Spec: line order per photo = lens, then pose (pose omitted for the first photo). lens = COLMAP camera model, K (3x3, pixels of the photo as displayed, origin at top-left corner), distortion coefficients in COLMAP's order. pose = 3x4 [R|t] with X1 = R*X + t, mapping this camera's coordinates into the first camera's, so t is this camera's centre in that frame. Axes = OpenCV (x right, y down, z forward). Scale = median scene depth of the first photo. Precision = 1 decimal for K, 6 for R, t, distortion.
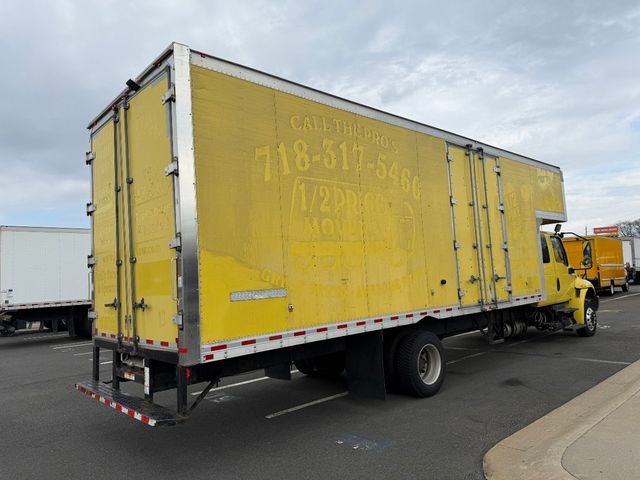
lens RADIAL K [[439.6, 0, 319.0], [0, 439.6, 249.4], [0, 0, 1]] dist [0.166771, -0.000182]
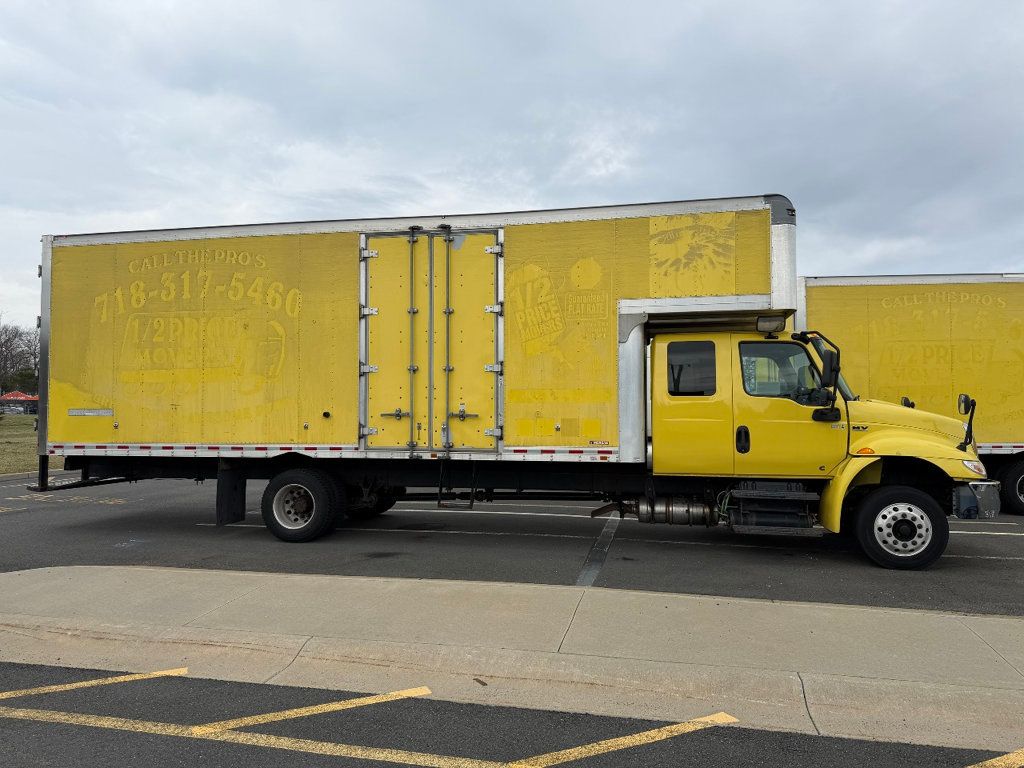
lens RADIAL K [[713.1, 0, 523.8], [0, 713.1, 387.9], [0, 0, 1]] dist [0.059975, -0.074480]
pose [[0.597608, 0.043526, -0.800606, 1.728650], [0.022386, 0.997230, 0.070925, -0.068274], [0.801475, -0.060308, 0.594979, 0.570378]]
